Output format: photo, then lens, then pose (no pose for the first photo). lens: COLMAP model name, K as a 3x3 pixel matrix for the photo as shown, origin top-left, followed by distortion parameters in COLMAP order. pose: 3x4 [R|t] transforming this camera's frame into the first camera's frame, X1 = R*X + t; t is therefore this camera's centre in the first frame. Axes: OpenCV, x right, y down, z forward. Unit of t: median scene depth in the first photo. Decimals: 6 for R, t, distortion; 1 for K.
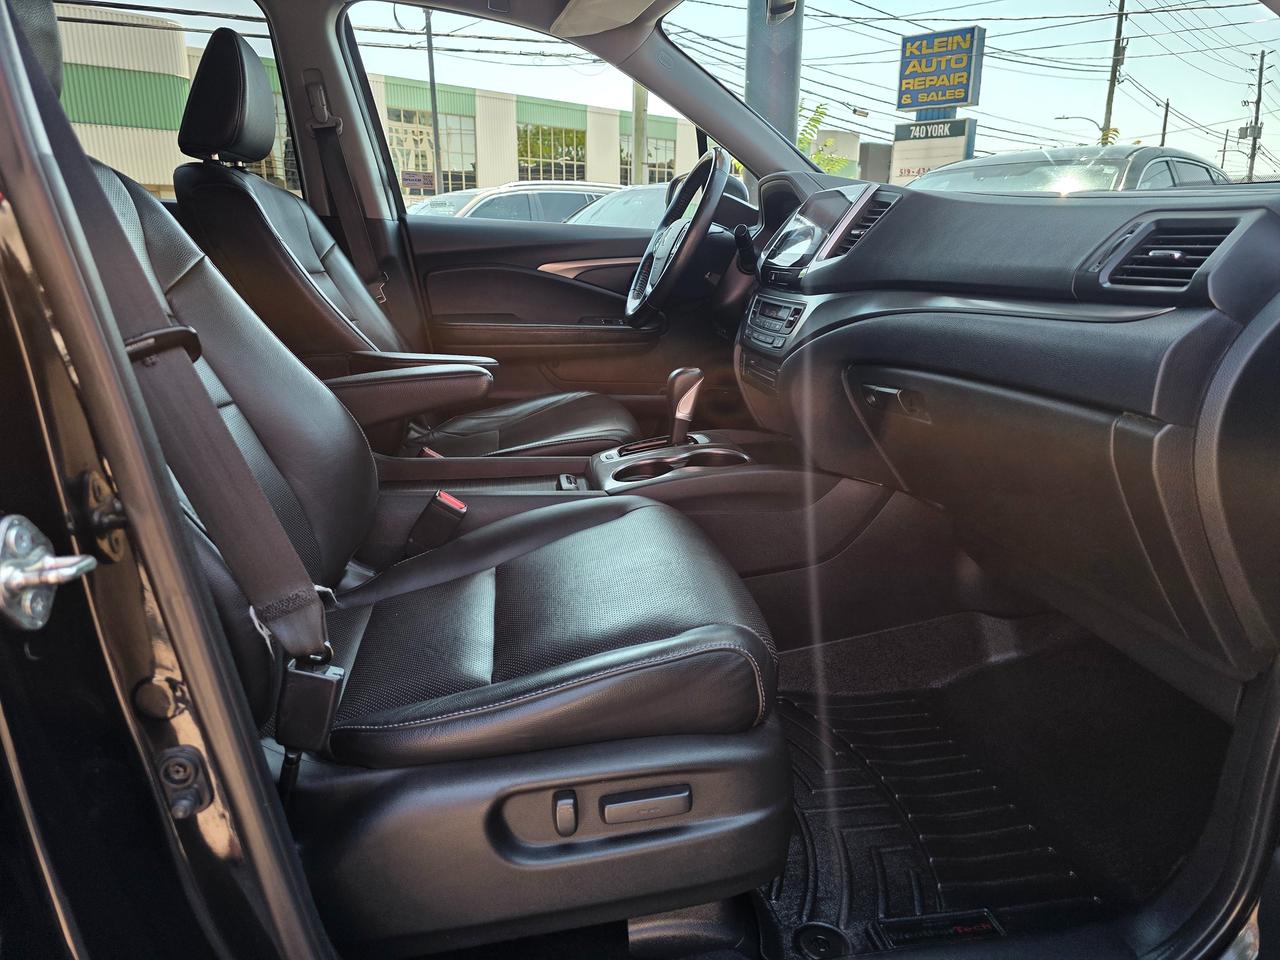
lens RADIAL K [[876.5, 0, 646.0], [0, 876.5, 486.5], [0, 0, 1]] dist [0.042475, -0.046289]
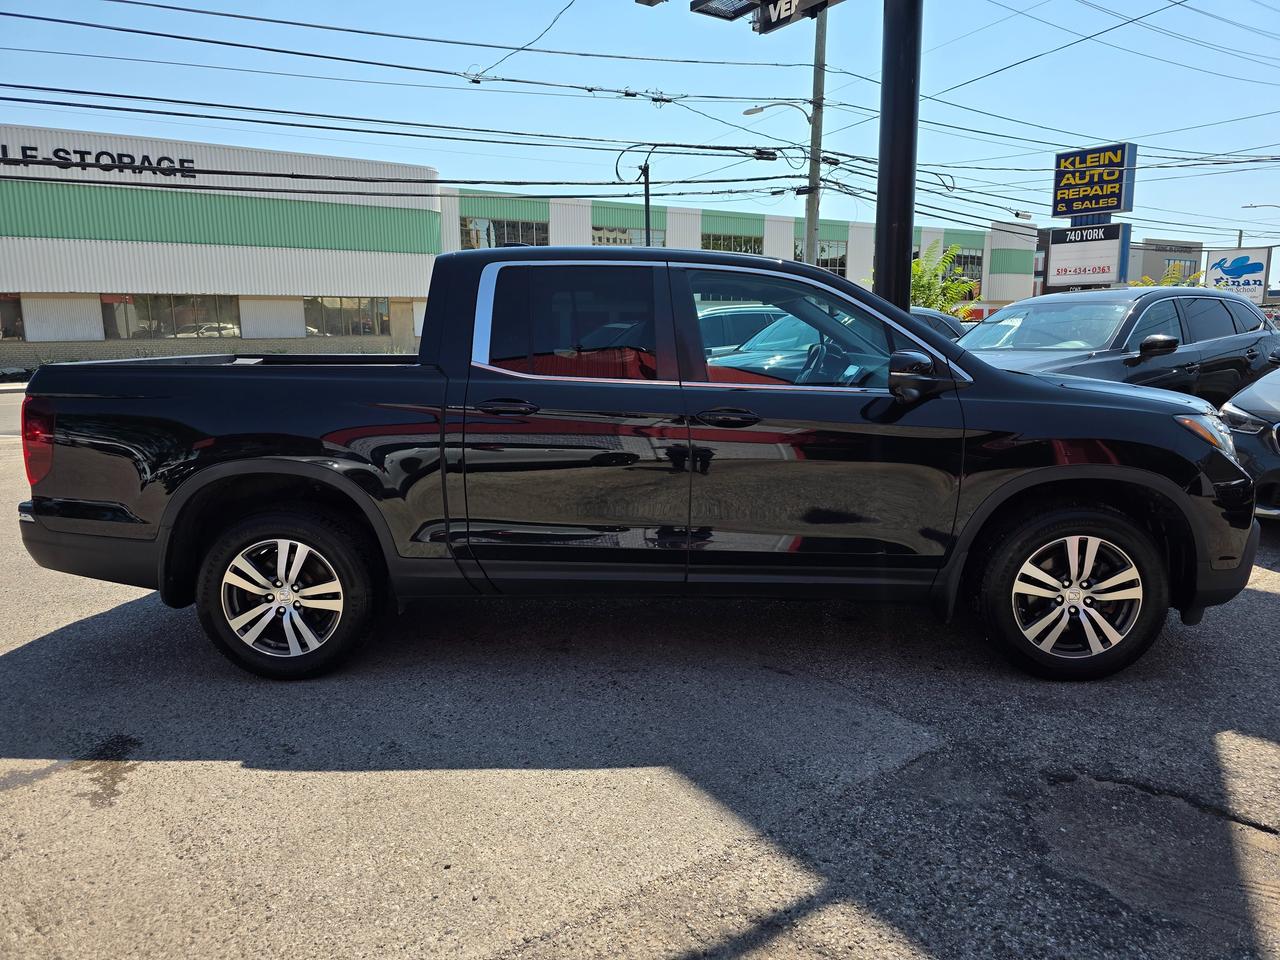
lens RADIAL K [[876.5, 0, 646.0], [0, 876.5, 486.5], [0, 0, 1]] dist [0.042475, -0.046289]
pose [[0.981809, 0.017961, -0.189020, 0.003106], [-0.035465, 0.995343, -0.089630, 0.021664], [0.186530, 0.094703, 0.977874, -0.135544]]
